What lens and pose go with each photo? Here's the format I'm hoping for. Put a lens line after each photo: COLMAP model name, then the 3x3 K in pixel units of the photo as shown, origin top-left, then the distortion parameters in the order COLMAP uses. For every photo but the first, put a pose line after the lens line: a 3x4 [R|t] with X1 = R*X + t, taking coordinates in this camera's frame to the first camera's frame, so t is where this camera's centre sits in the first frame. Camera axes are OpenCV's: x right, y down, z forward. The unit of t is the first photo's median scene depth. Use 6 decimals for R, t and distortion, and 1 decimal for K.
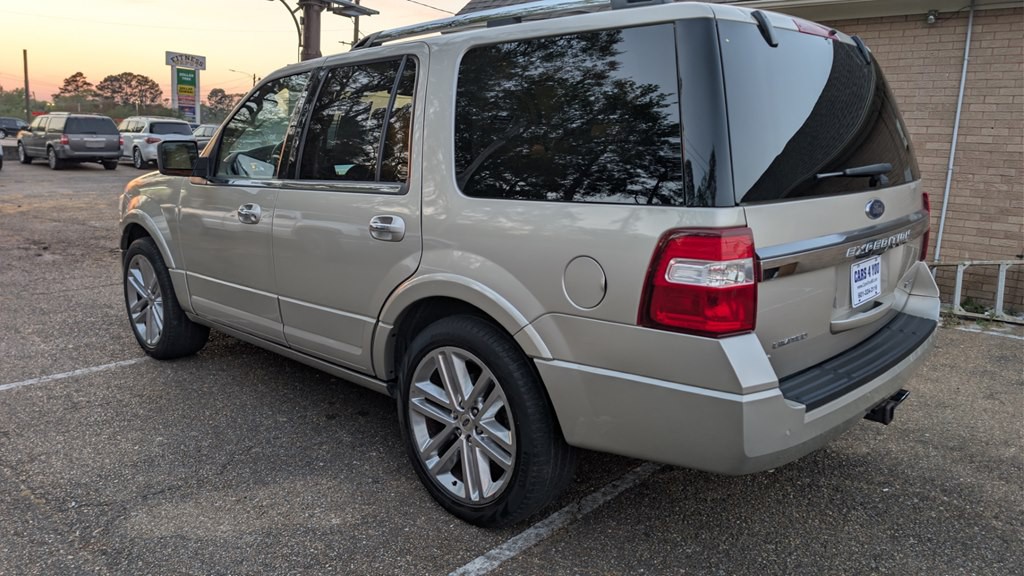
lens RADIAL K [[740.3, 0, 526.7], [0, 740.3, 278.5], [0, 0, 1]] dist [0.027397, -0.023452]
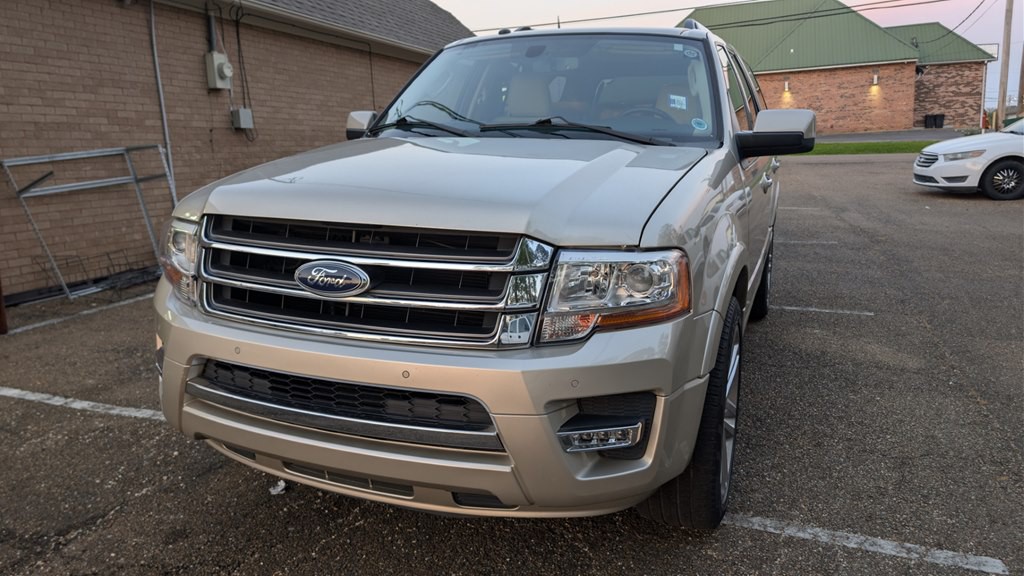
lens RADIAL K [[740.3, 0, 503.8], [0, 740.3, 277.2], [0, 0, 1]] dist [0.027397, -0.023452]
pose [[-0.362418, -0.192793, 0.911858, -1.503878], [0.176529, 0.946462, 0.270271, -0.380981], [-0.915145, 0.258921, -0.308981, 2.103359]]
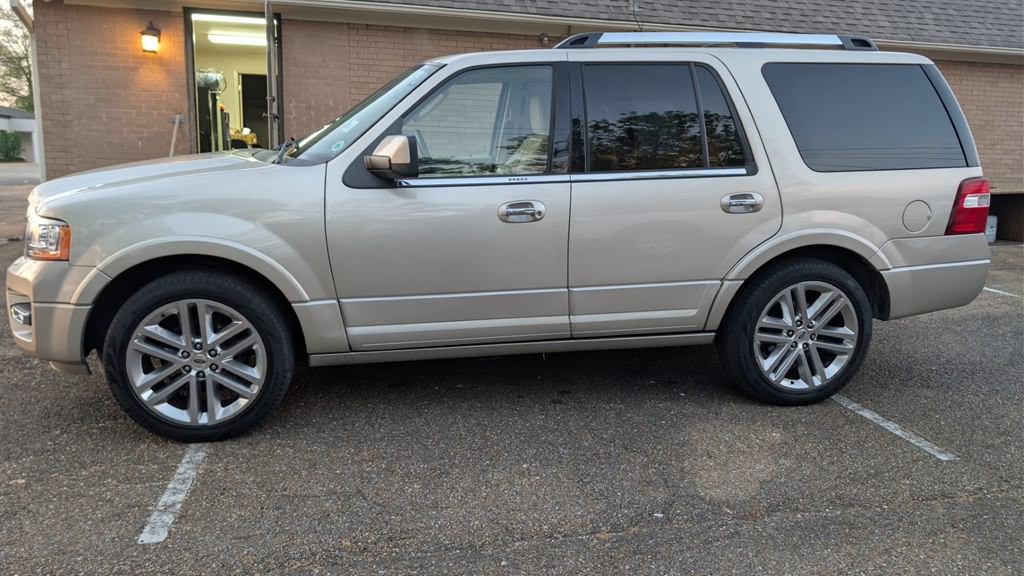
lens RADIAL K [[740.3, 0, 510.6], [0, 740.3, 280.1], [0, 0, 1]] dist [0.027397, -0.023452]
pose [[0.594813, -0.163711, 0.787017, -1.431279], [0.146755, 0.984704, 0.093919, -0.115204], [-0.790355, 0.059635, 0.609740, 0.548856]]
